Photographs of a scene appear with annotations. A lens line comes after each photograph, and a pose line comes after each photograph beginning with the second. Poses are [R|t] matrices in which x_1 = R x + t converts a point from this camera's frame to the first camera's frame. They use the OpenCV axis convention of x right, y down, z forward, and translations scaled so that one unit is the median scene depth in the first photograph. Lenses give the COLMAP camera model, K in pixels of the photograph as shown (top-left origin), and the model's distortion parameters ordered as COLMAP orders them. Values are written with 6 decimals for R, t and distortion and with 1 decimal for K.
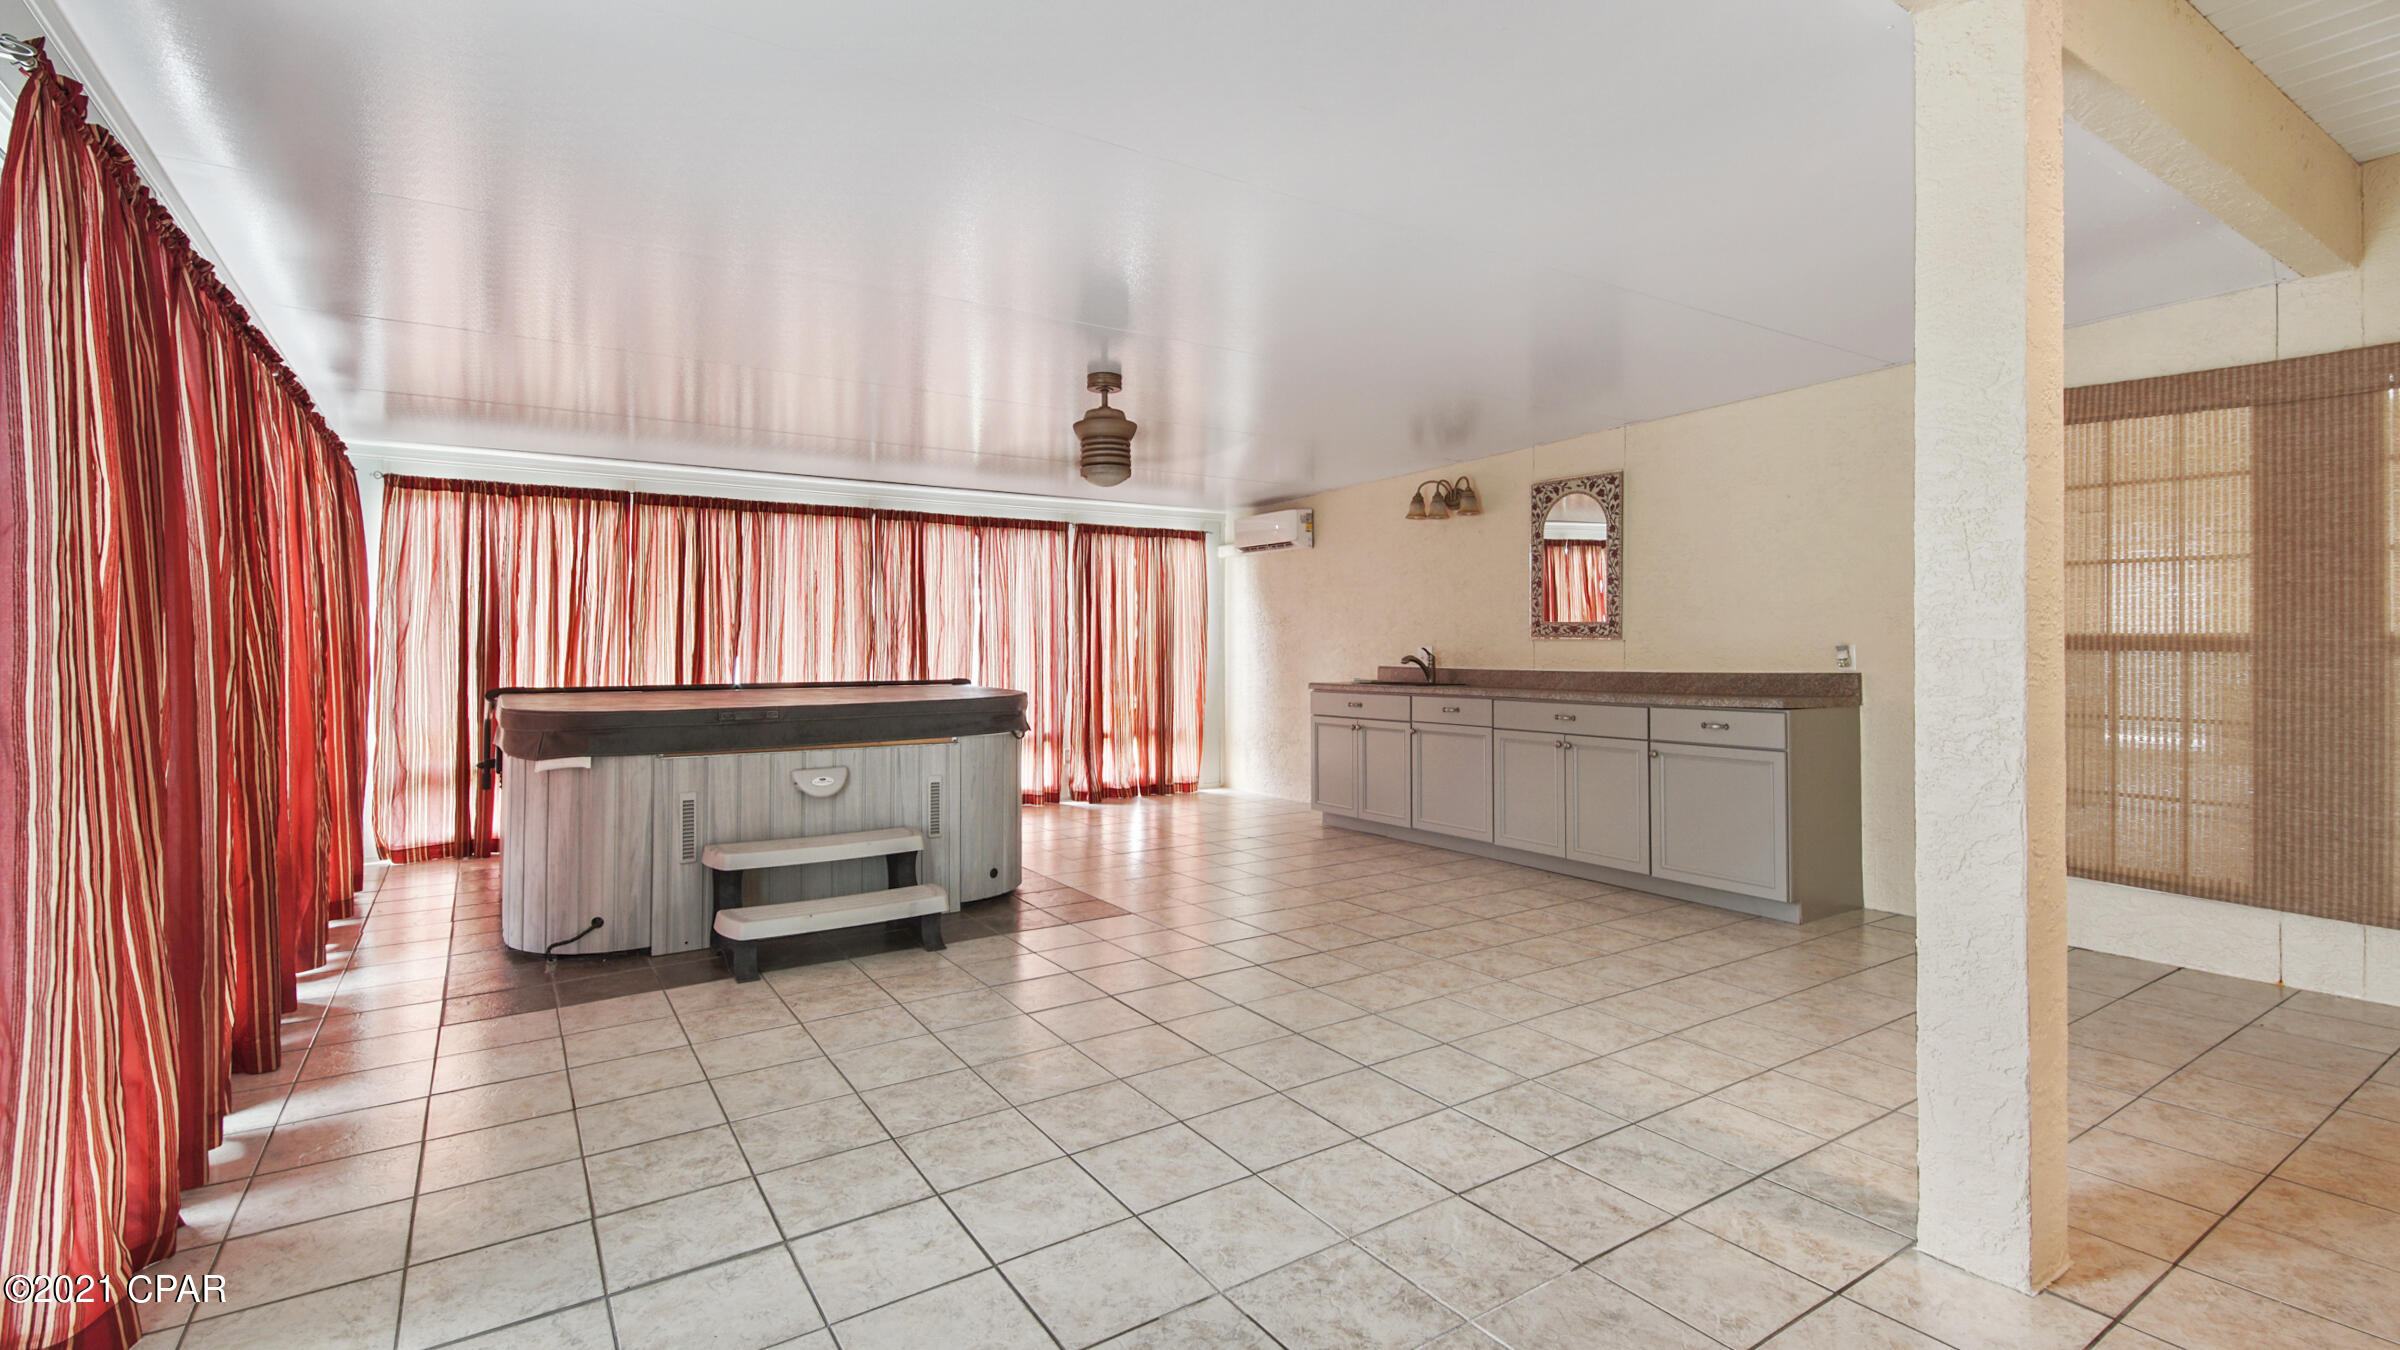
lens RADIAL K [[1078.3, 0, 1141.1], [0, 1078.3, 653.5], [0, 0, 1]] dist [0.030926, -0.016083]
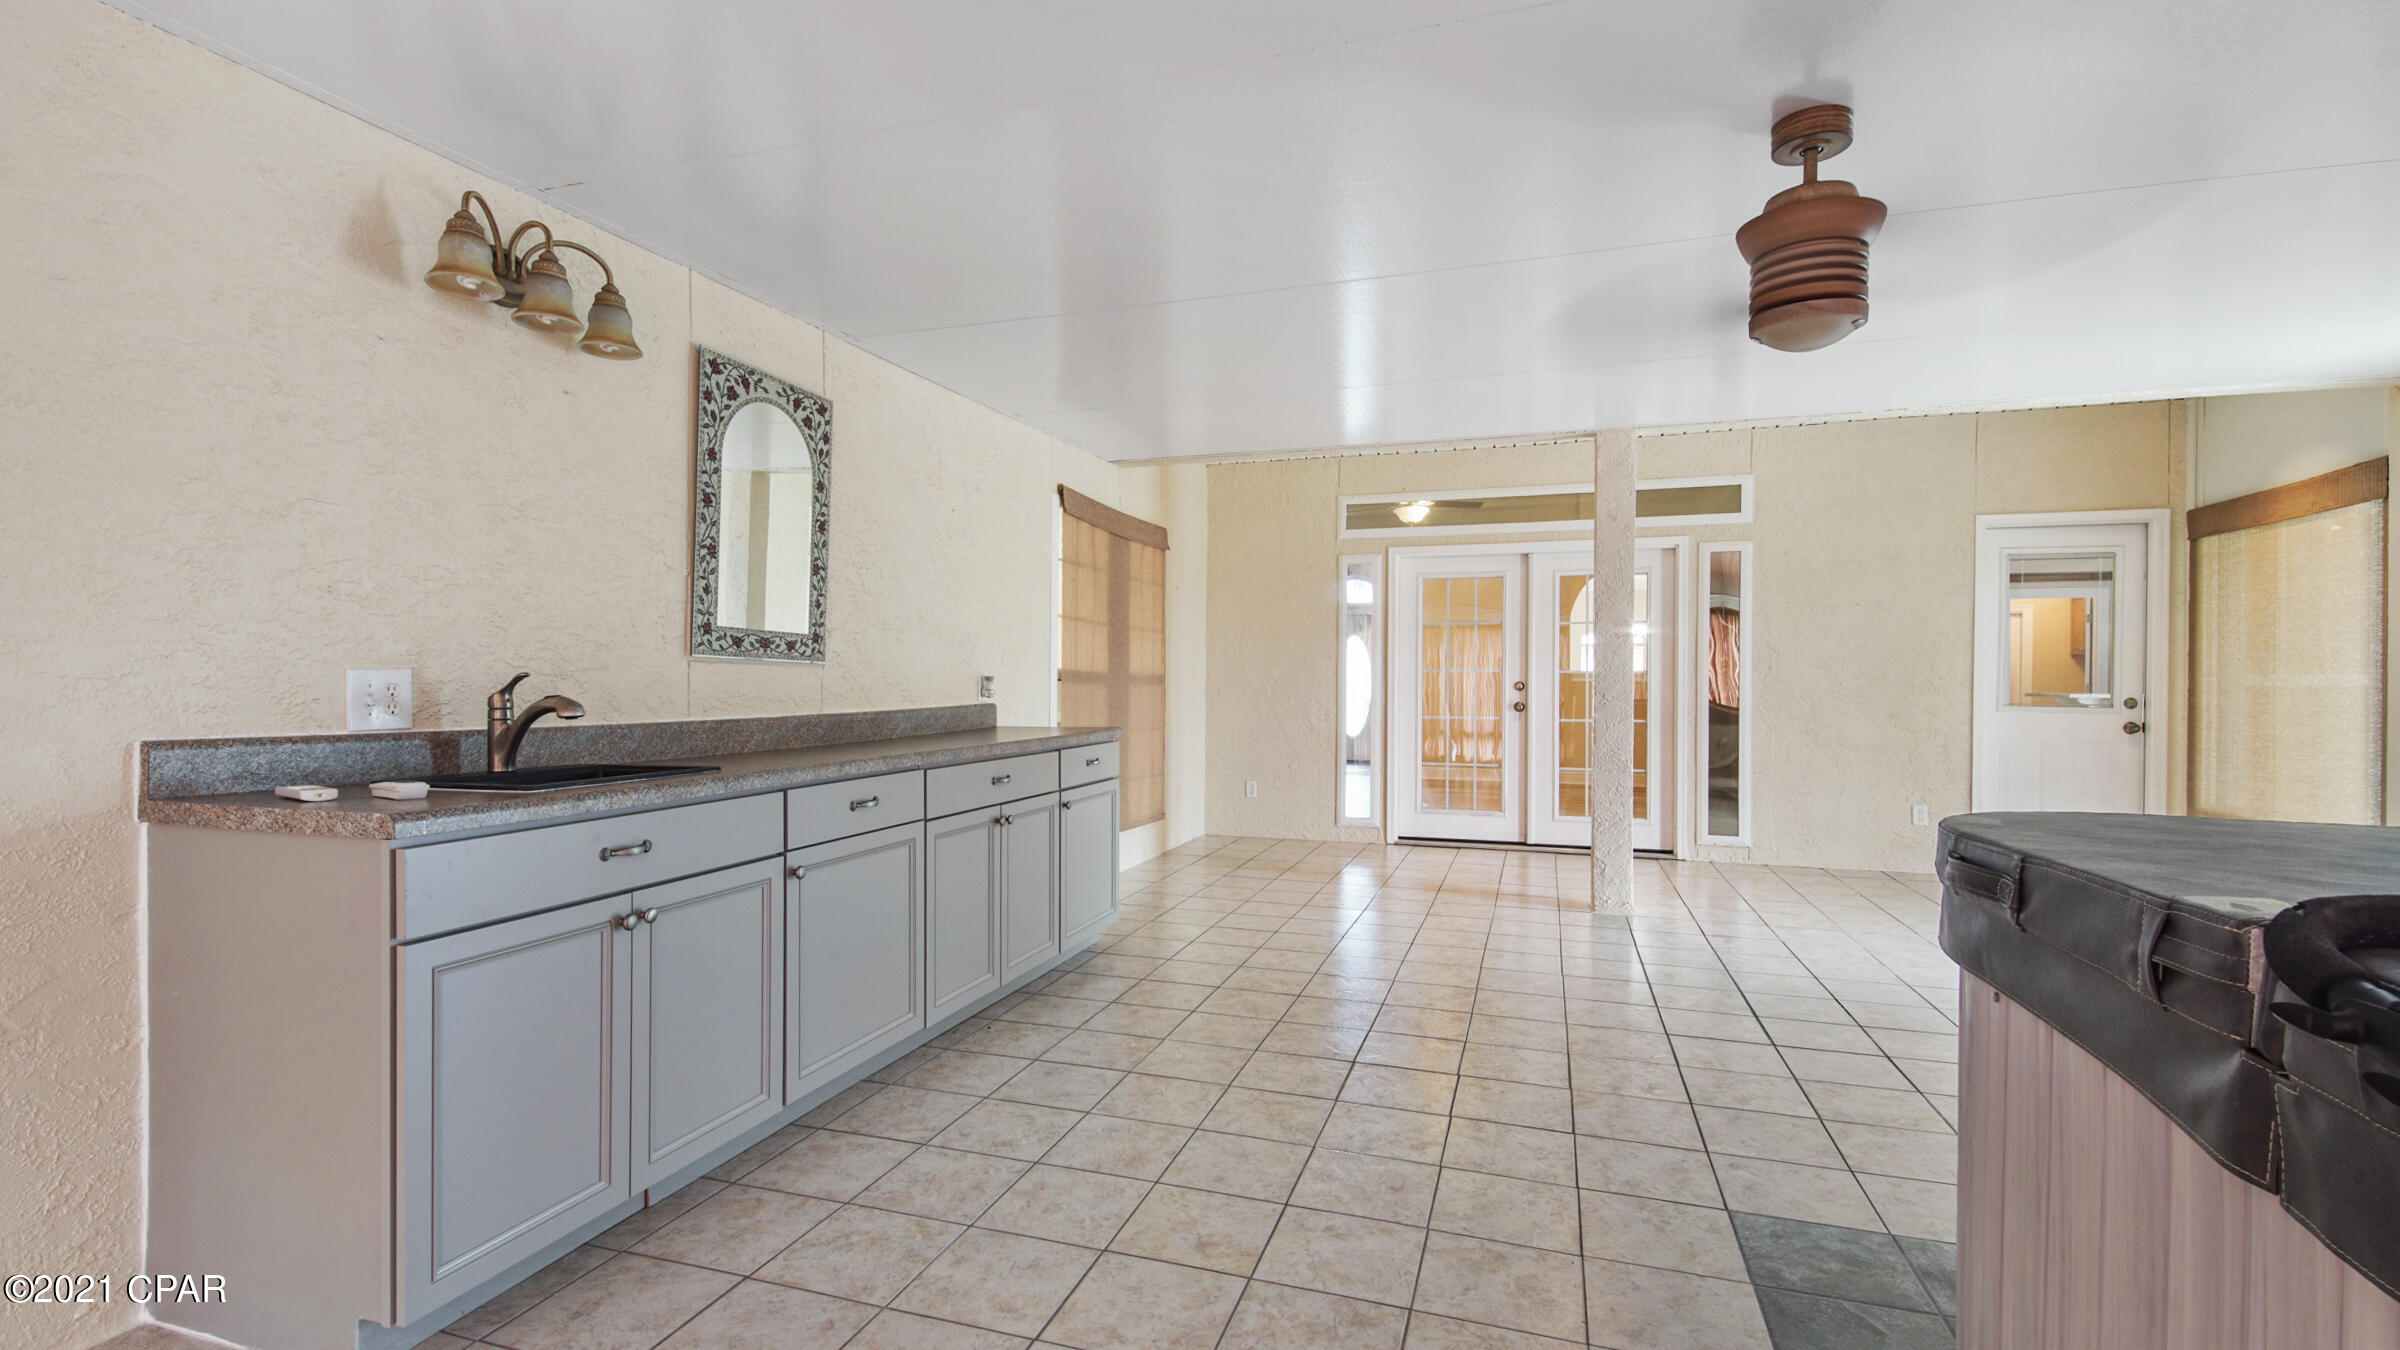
lens RADIAL K [[1062.9, 0, 1195.2], [0, 1062.9, 667.3], [0, 0, 1]] dist [0.031806, -0.019202]
pose [[-0.676531, 0.008126, 0.736370, -0.166642], [0.000912, 0.999948, -0.010196, -0.003797], [-0.736414, -0.006226, -0.676503, 1.252492]]
